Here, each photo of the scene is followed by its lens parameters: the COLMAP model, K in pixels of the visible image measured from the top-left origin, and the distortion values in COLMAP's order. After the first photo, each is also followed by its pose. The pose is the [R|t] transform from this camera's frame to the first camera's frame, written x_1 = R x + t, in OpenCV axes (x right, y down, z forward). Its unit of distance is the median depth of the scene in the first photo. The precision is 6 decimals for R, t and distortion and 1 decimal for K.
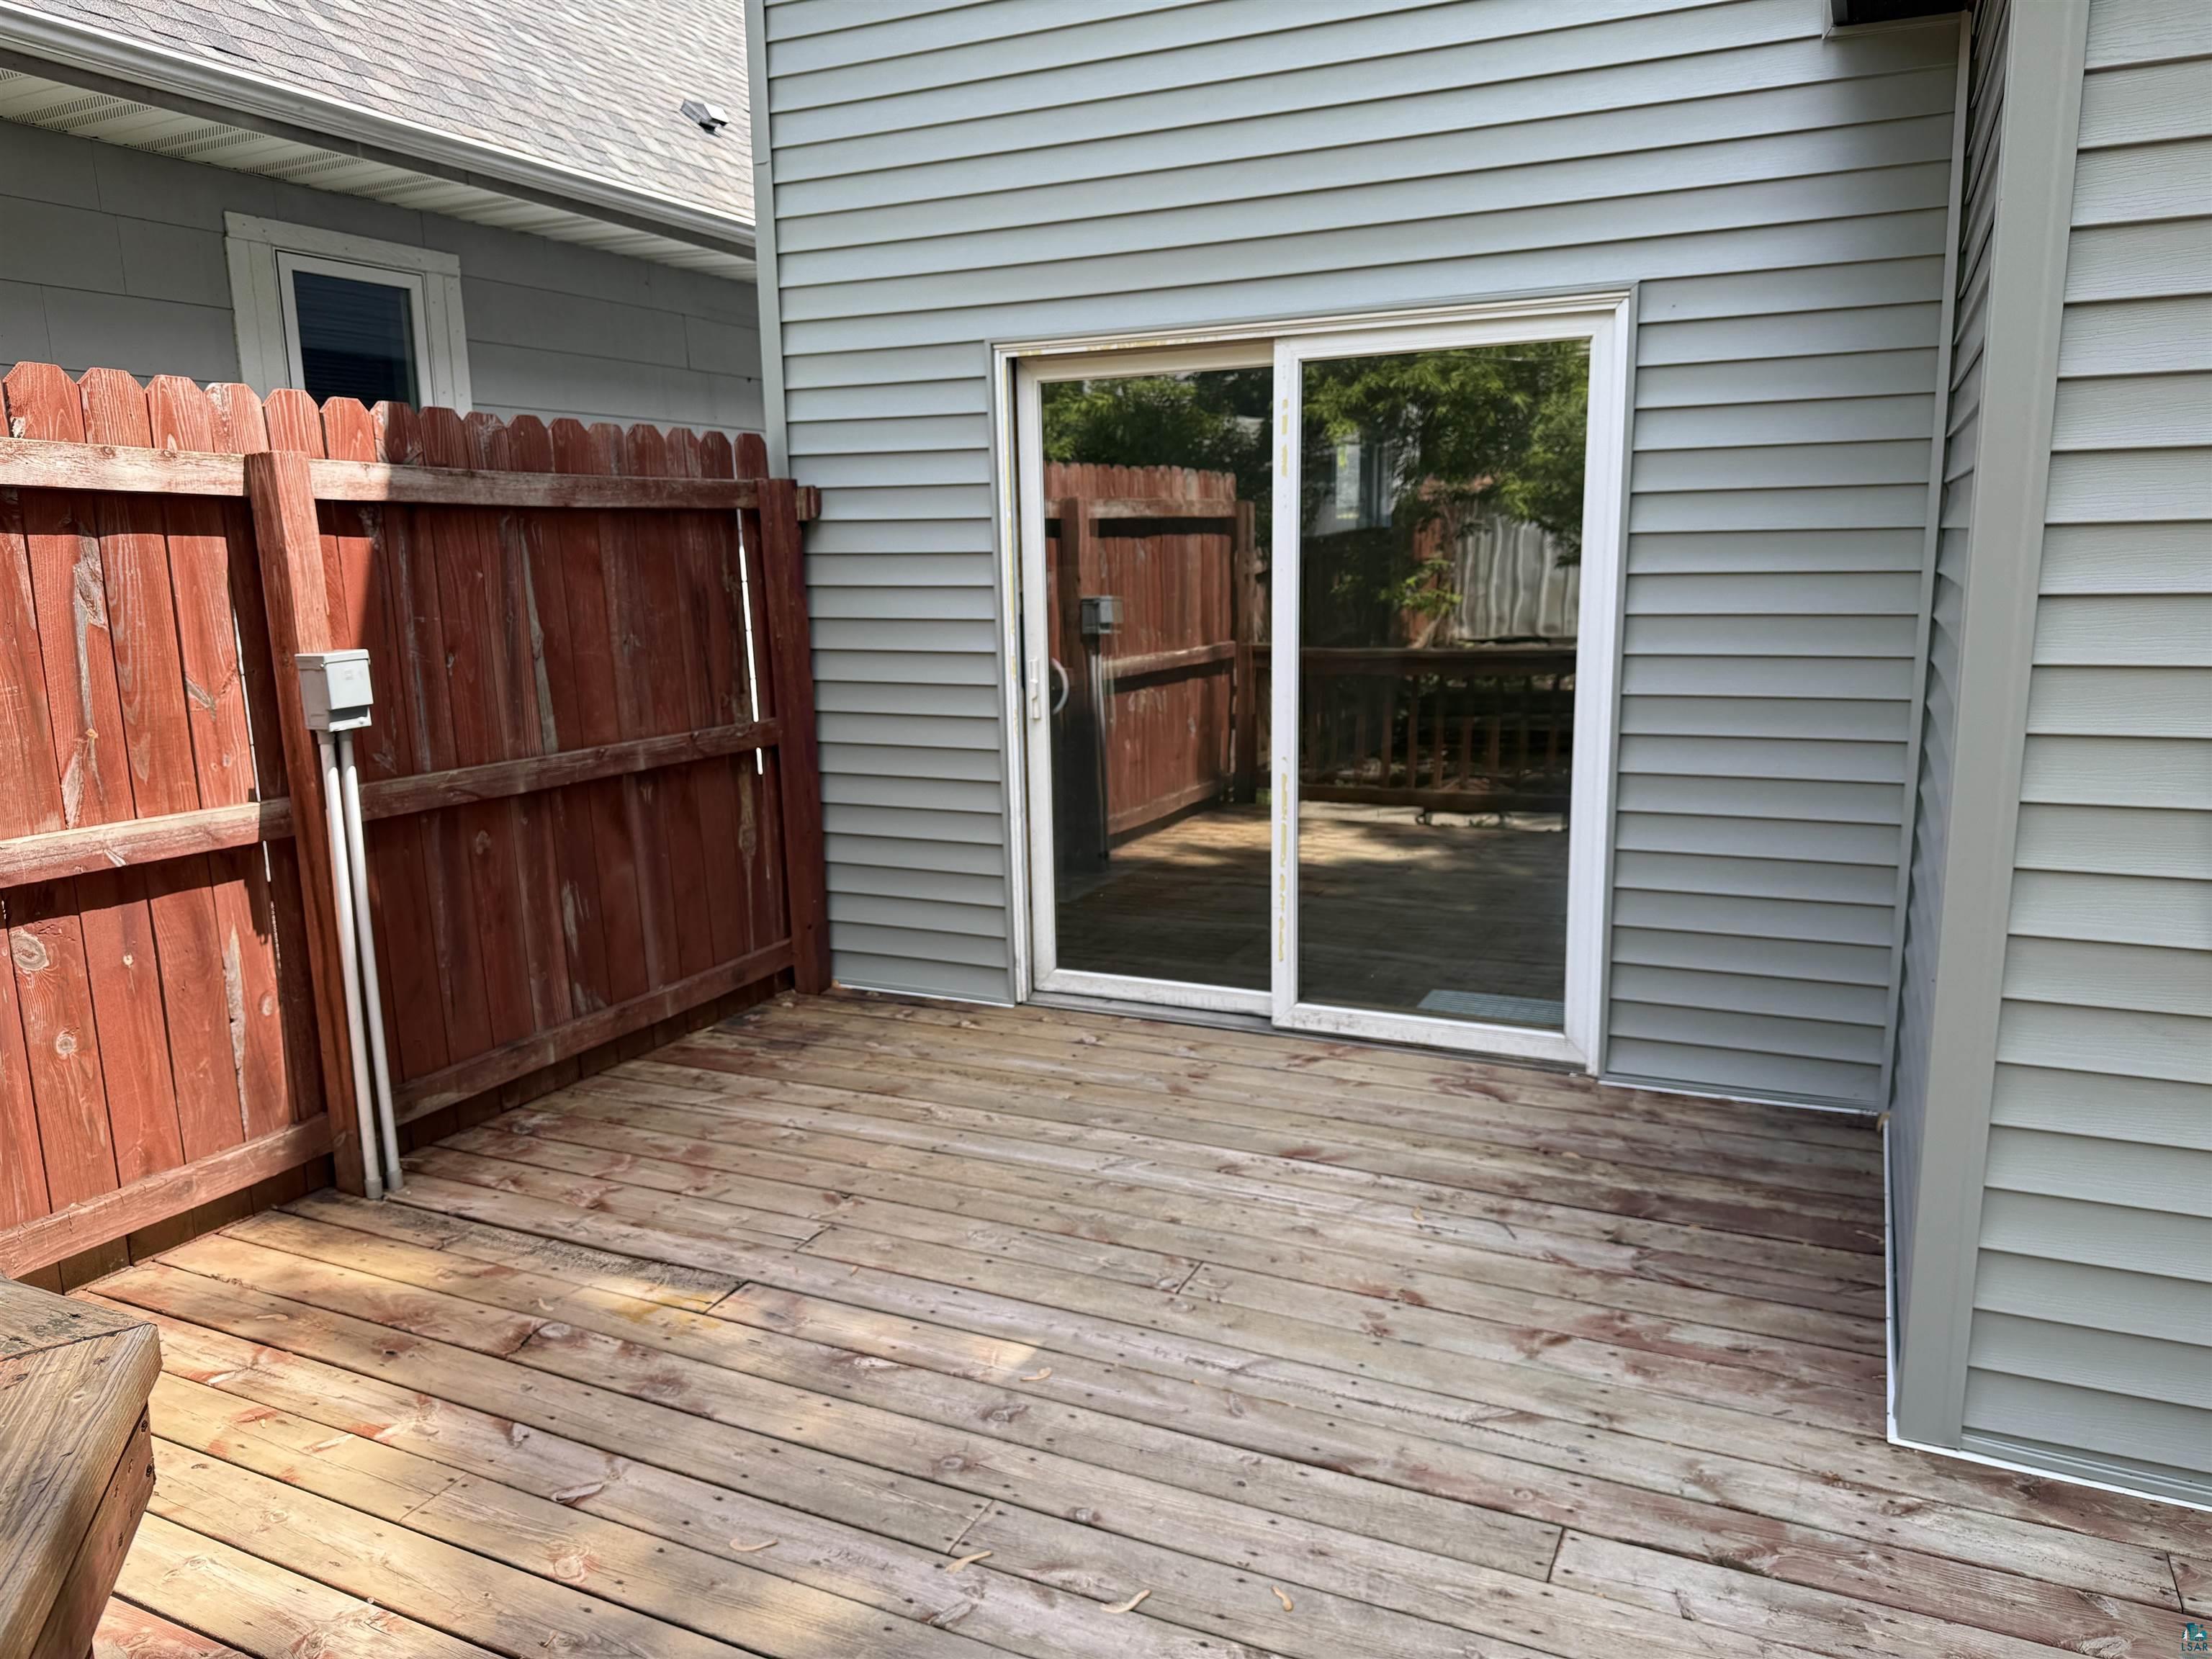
lens RADIAL K [[1554.0, 0, 1118.3], [0, 1554.0, 840.1], [0, 0, 1]] dist [0.084575, -0.143927]
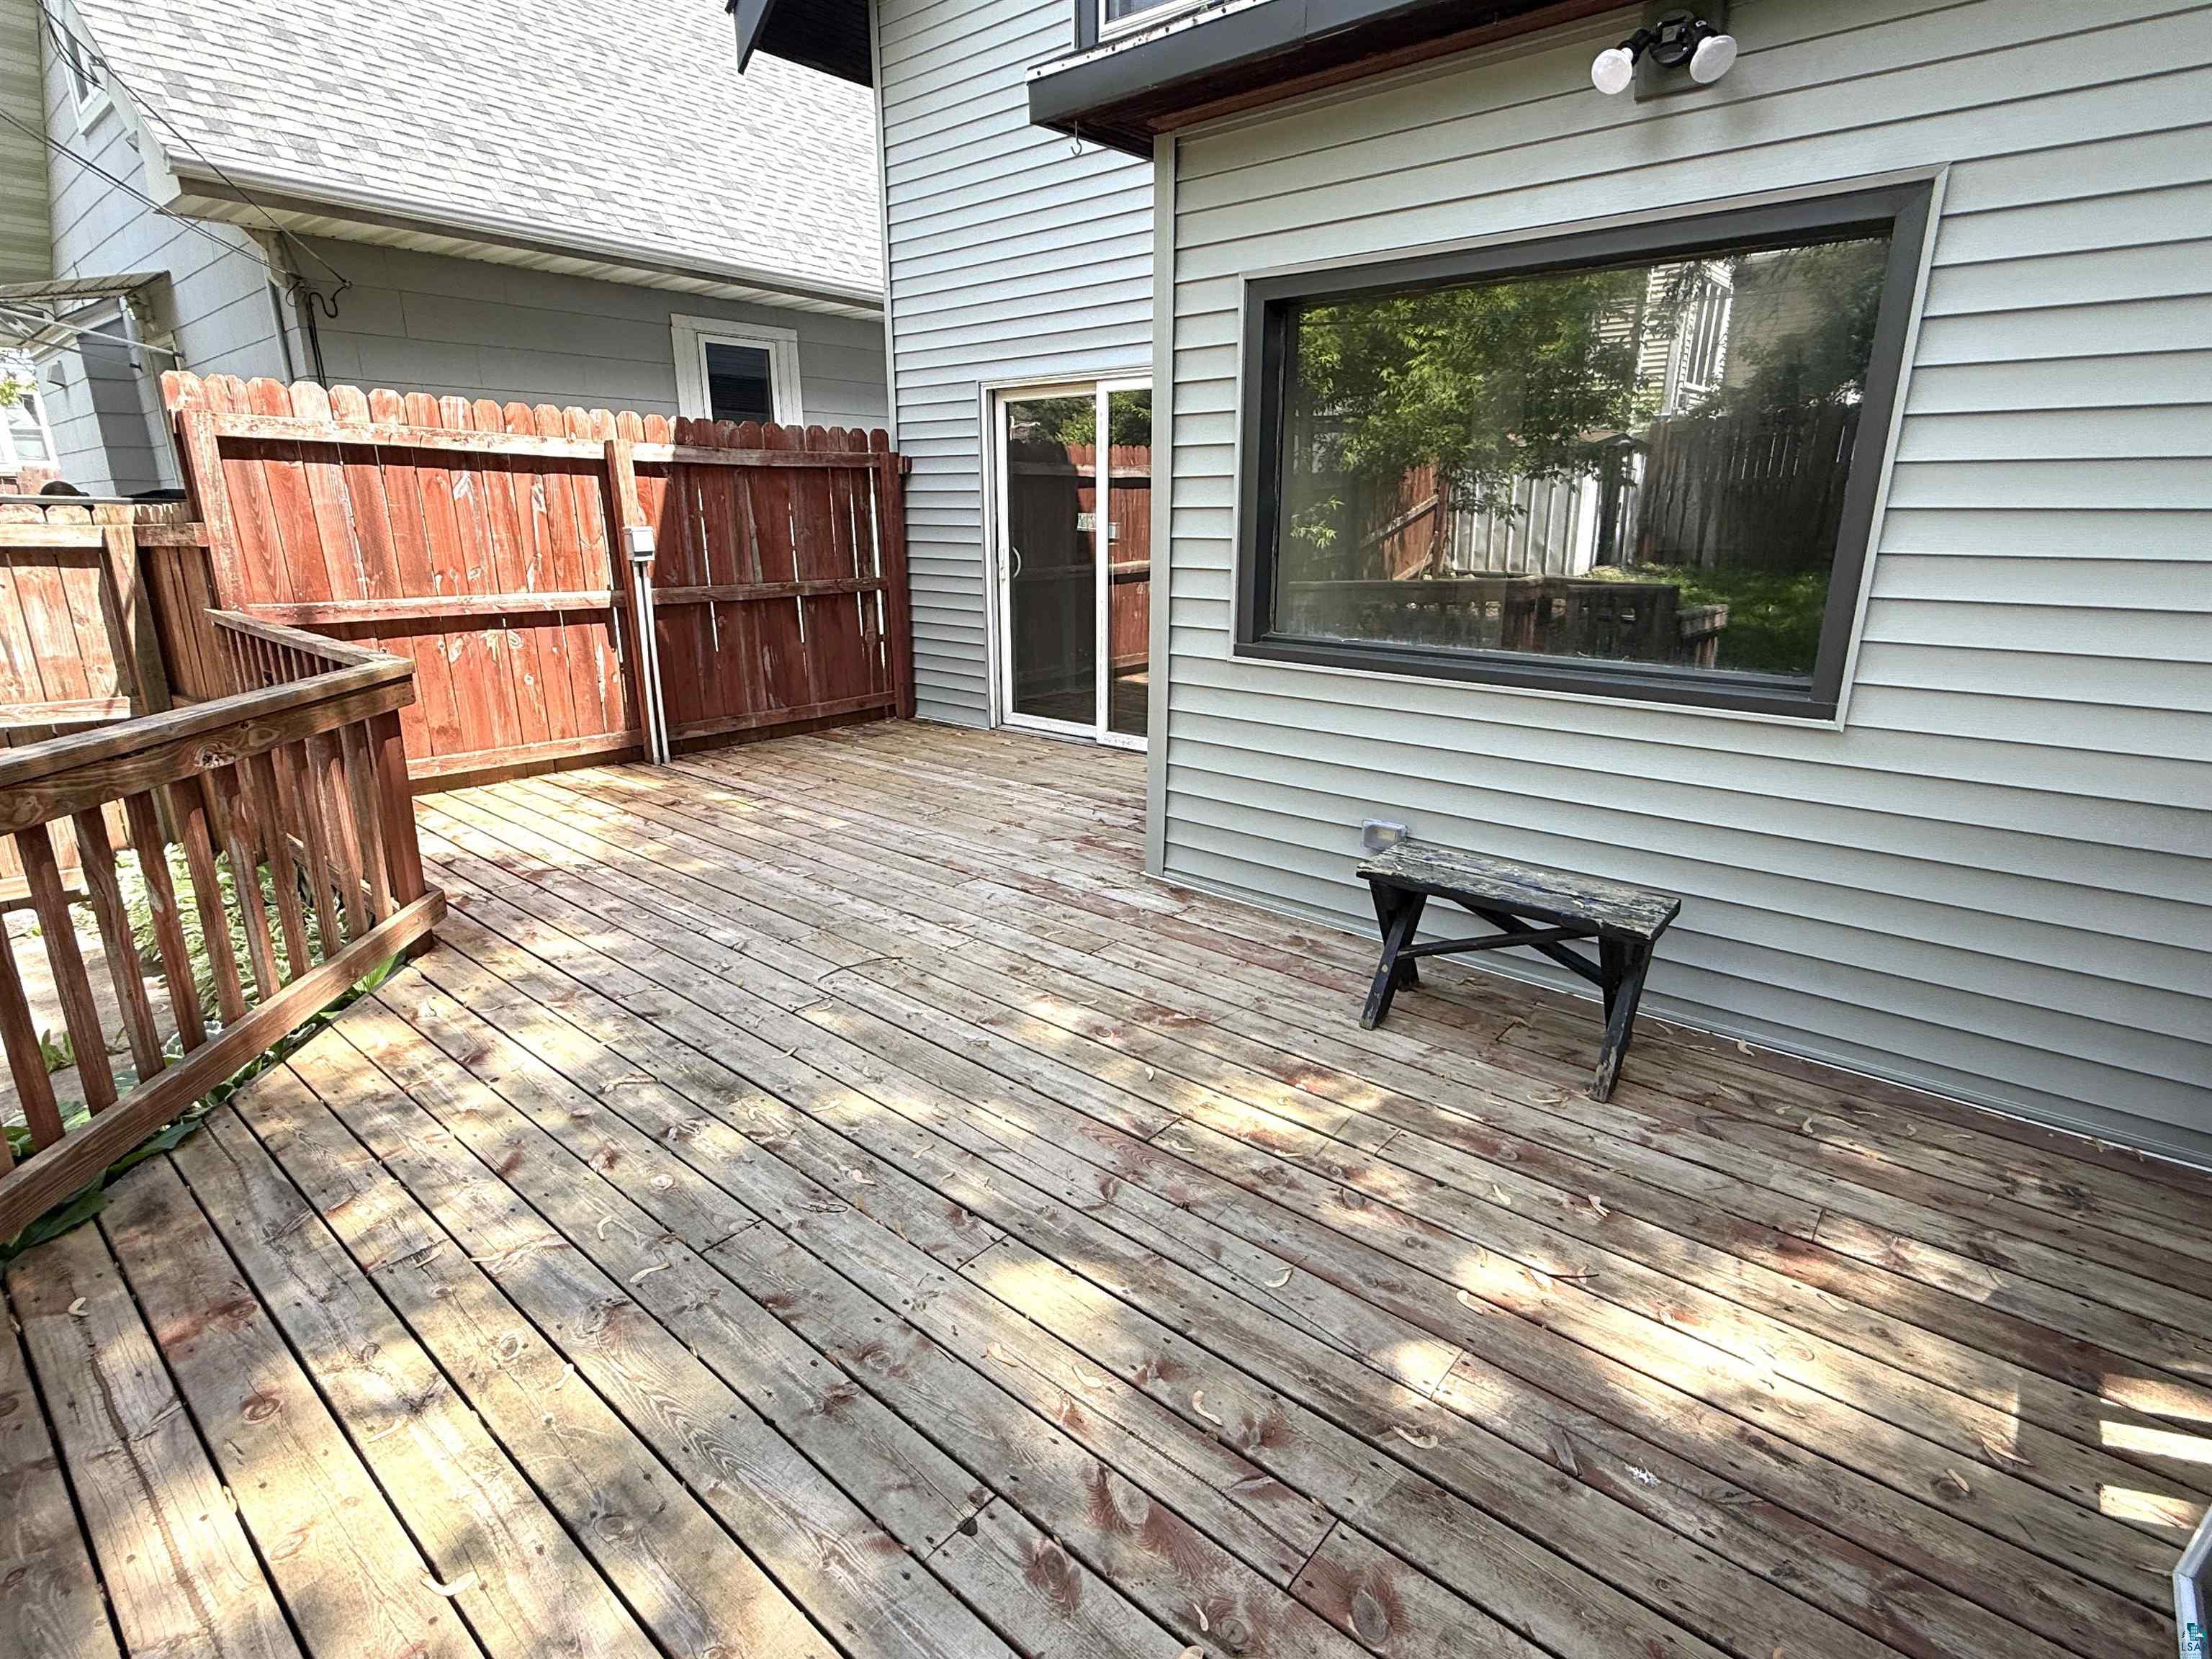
lens RADIAL K [[1107.4, 0, 1106.0], [0, 1107.4, 829.5], [0, 0, 1]] dist [-0.005078, -0.000825]
pose [[0.964569, 0.091668, -0.247393, 0.550804], [-0.066419, 0.991869, 0.108560, 0.090683], [0.255333, -0.088282, 0.962814, -0.401607]]
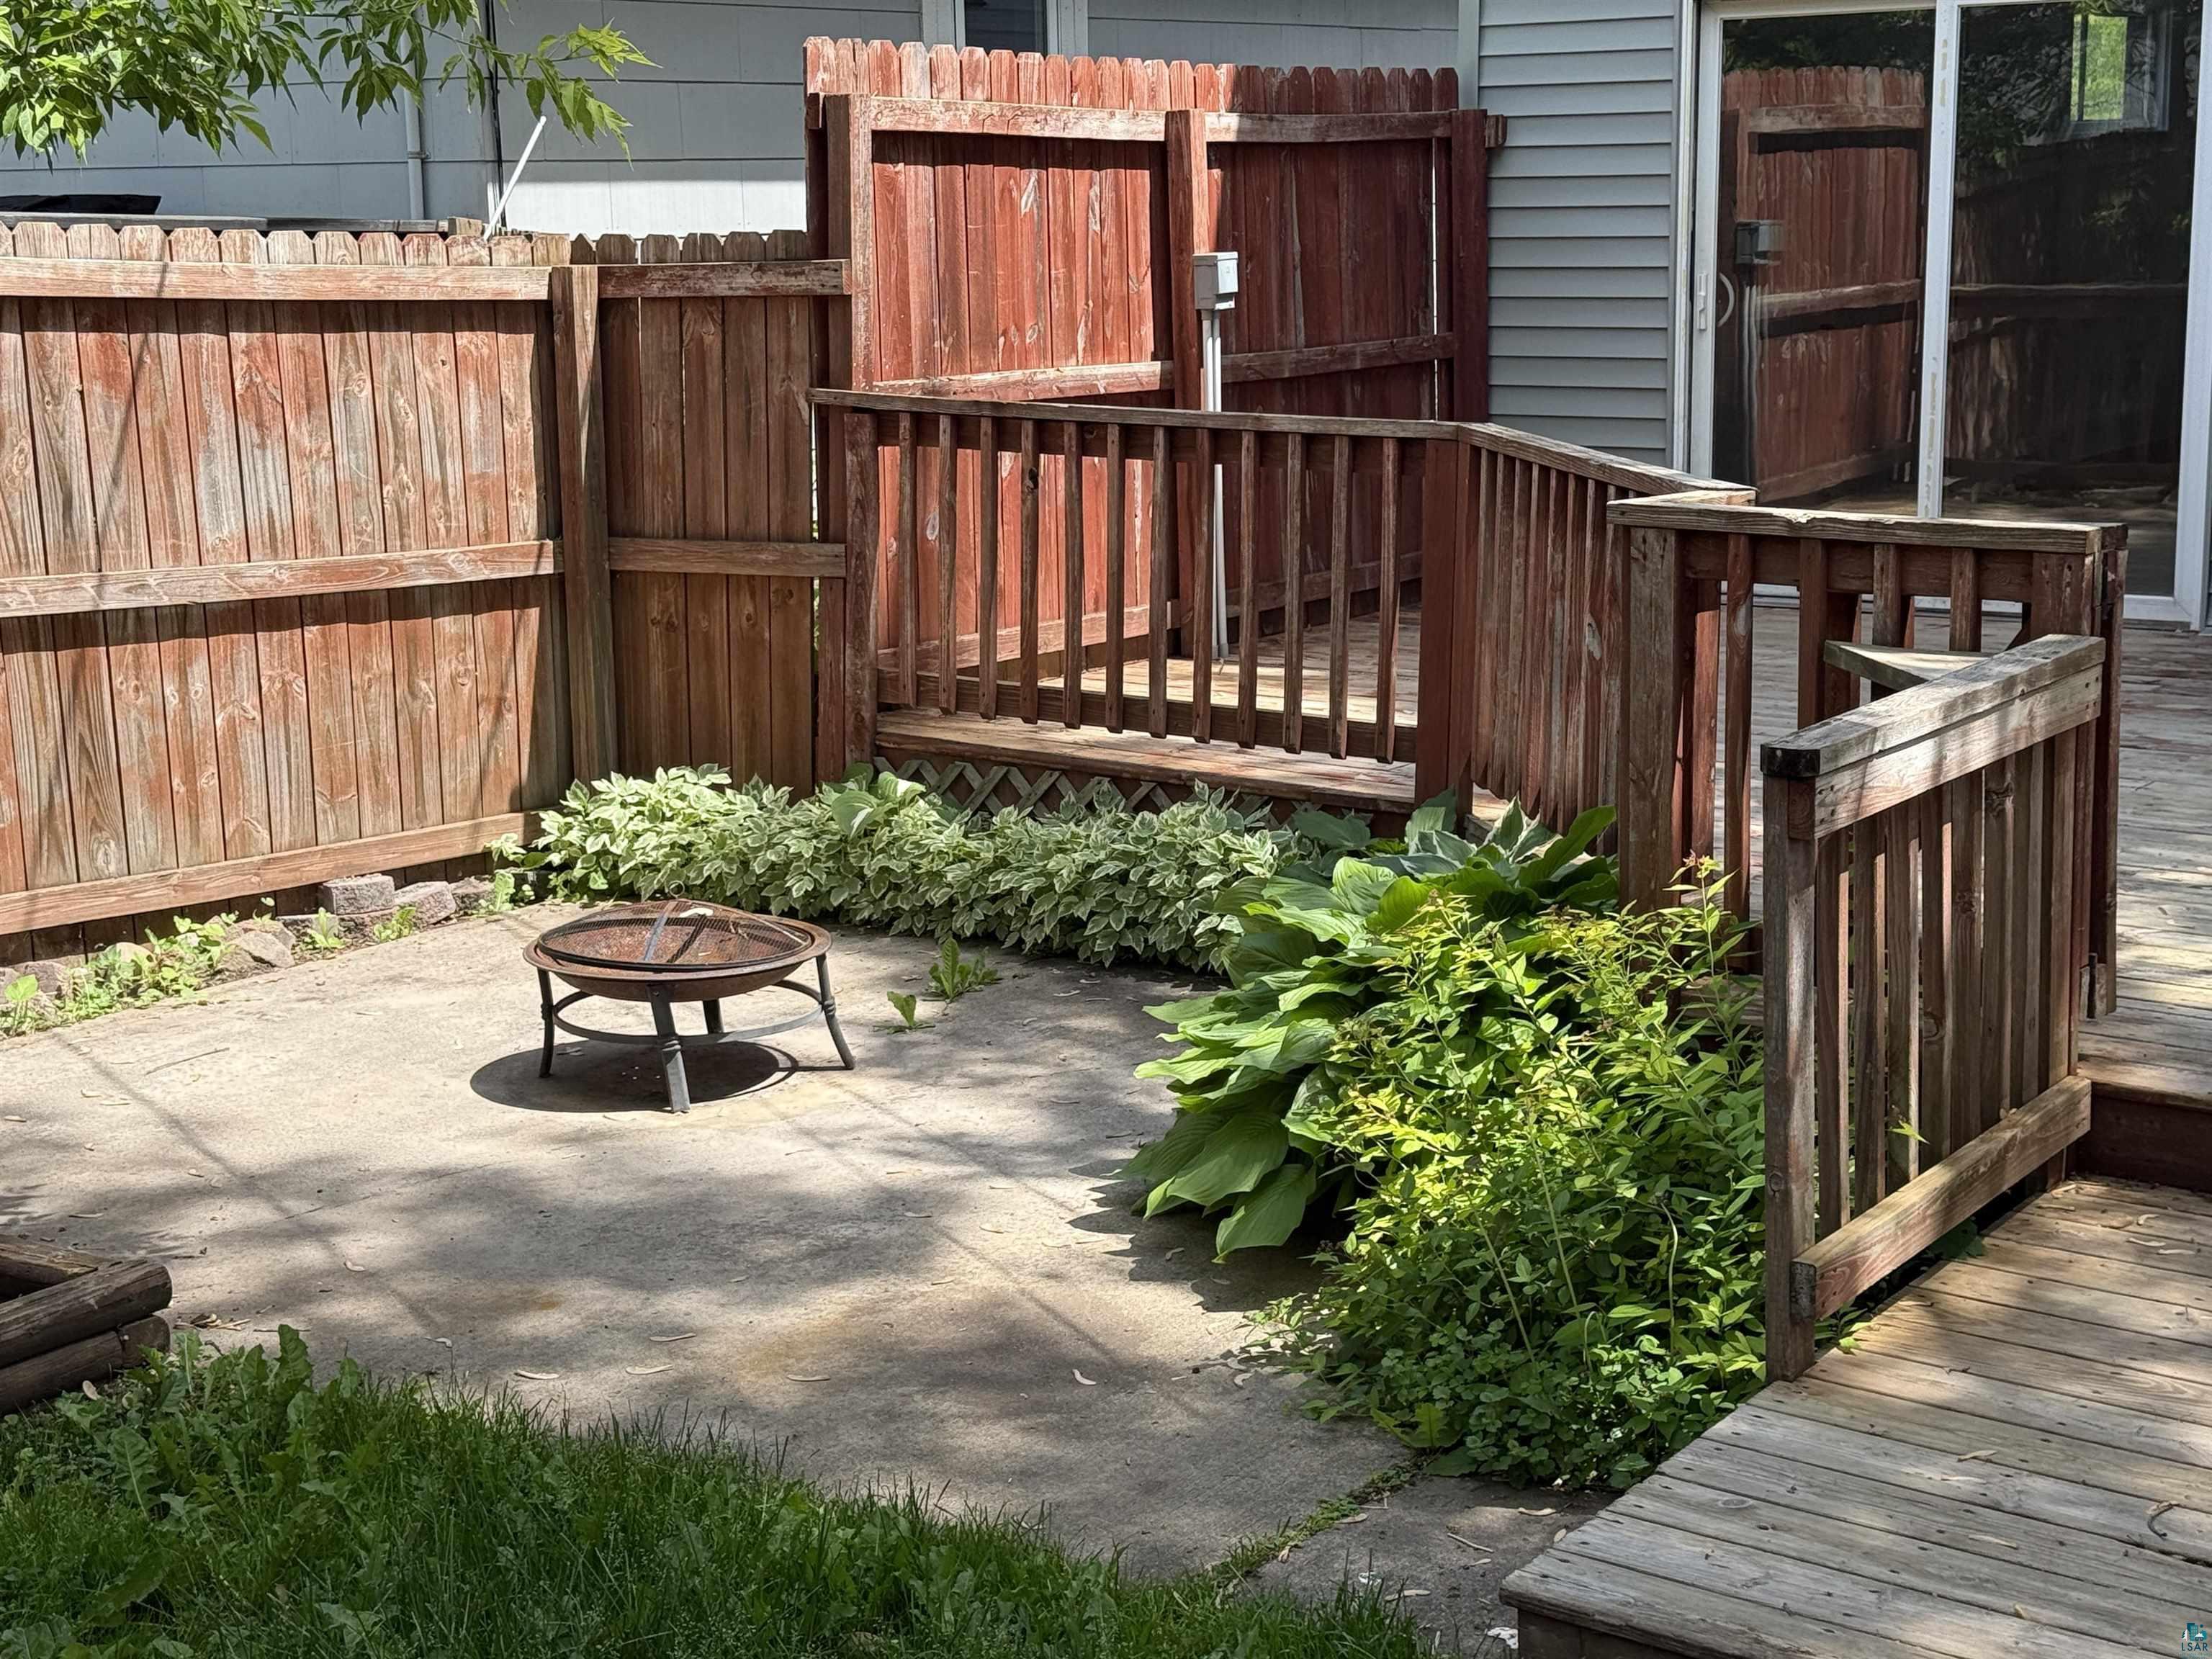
lens RADIAL K [[3231.1, 0, 1148.0], [0, 3231.1, 828.5], [0, 0, 1]] dist [0.140530, -0.040732]
pose [[0.984153, 0.034004, -0.174031, -0.033328], [-0.030655, 0.999290, 0.021898, 0.288796], [0.174652, -0.016216, 0.984497, -1.628051]]
